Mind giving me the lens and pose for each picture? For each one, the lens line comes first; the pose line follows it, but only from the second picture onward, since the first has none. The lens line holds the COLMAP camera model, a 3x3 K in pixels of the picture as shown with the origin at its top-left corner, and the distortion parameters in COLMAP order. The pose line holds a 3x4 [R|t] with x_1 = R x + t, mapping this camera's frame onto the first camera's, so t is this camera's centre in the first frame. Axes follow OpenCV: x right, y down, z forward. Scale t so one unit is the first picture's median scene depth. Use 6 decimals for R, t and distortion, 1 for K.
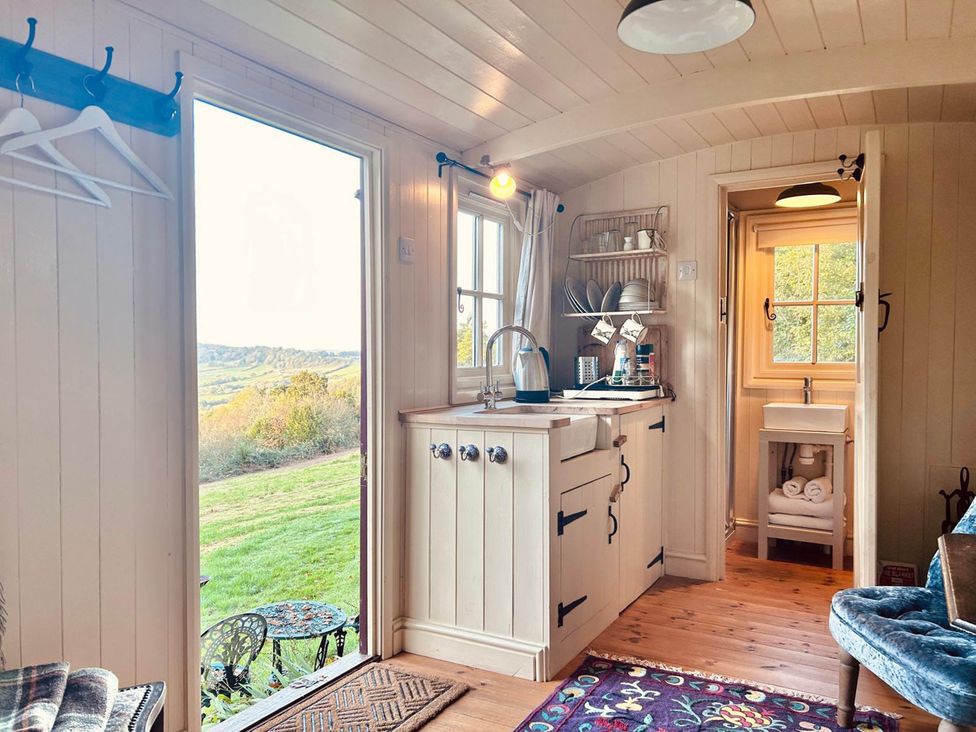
lens RADIAL K [[732.1, 0, 501.7], [0, 732.1, 335.7], [0, 0, 1]] dist [0.005418, -0.023951]
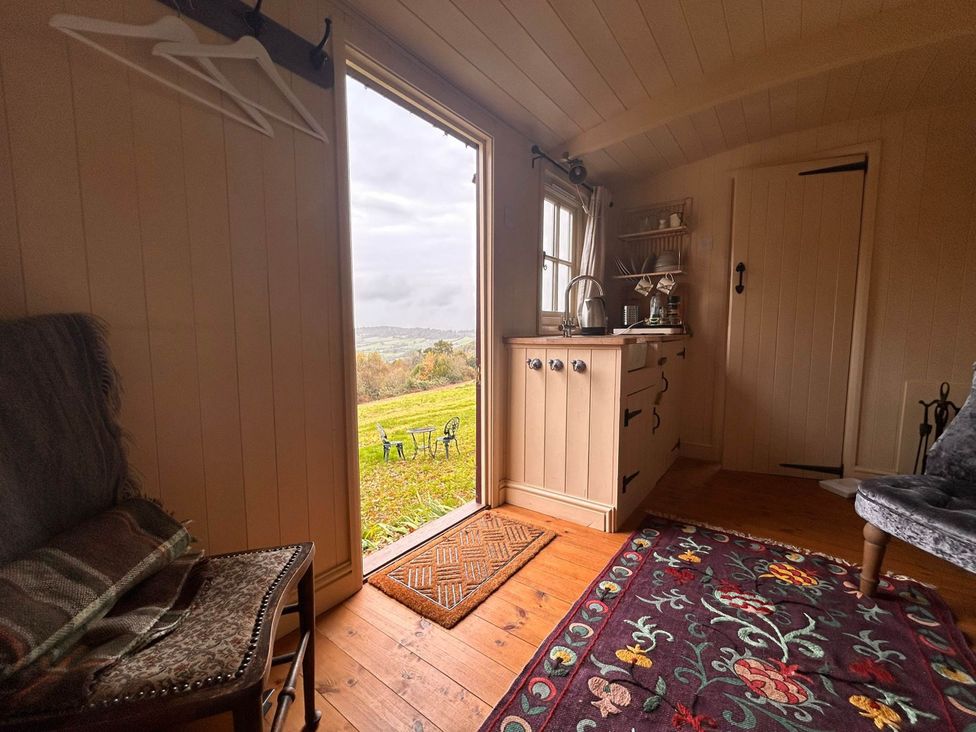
lens RADIAL K [[401.2, 0, 491.0], [0, 401.2, 355.6], [0, 0, 1]] dist [0.004253, 0.000508]
pose [[0.990559, 0.006681, -0.136924, -0.062474], [0.005437, 0.996111, 0.087939, 0.075300], [0.136980, -0.087853, 0.986670, 0.240904]]
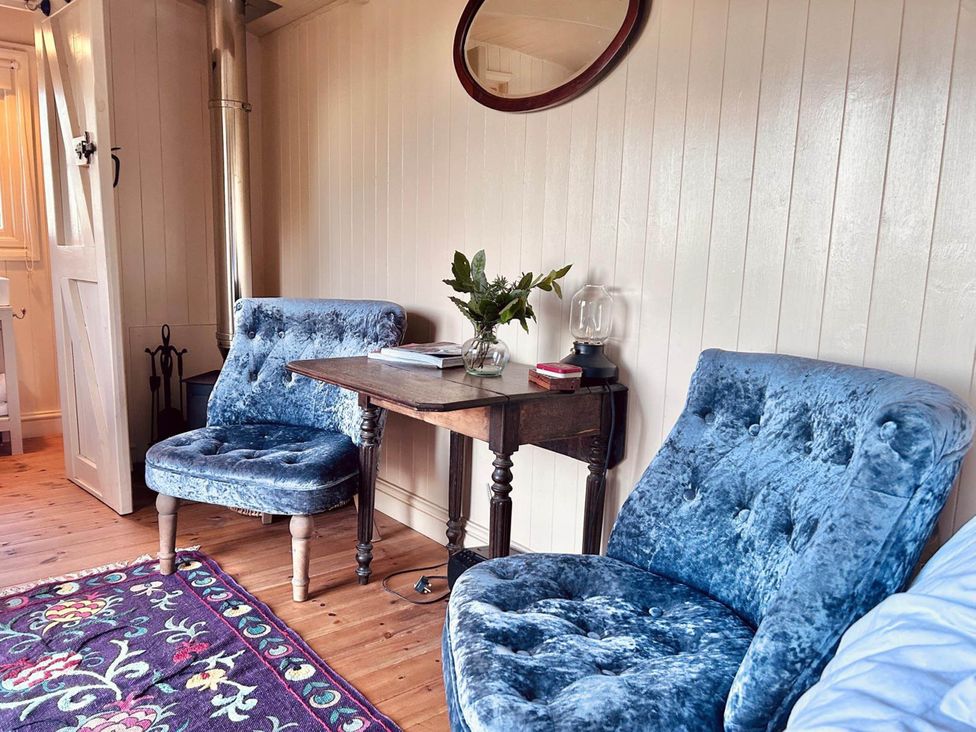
lens RADIAL K [[732.1, 0, 486.7], [0, 732.1, 364.6], [0, 0, 1]] dist [0.005418, -0.023951]
pose [[0.355291, -0.142055, 0.923899, -0.219635], [-0.037888, 0.985384, 0.166078, 0.047349], [-0.933988, -0.094011, 0.344716, 0.203899]]
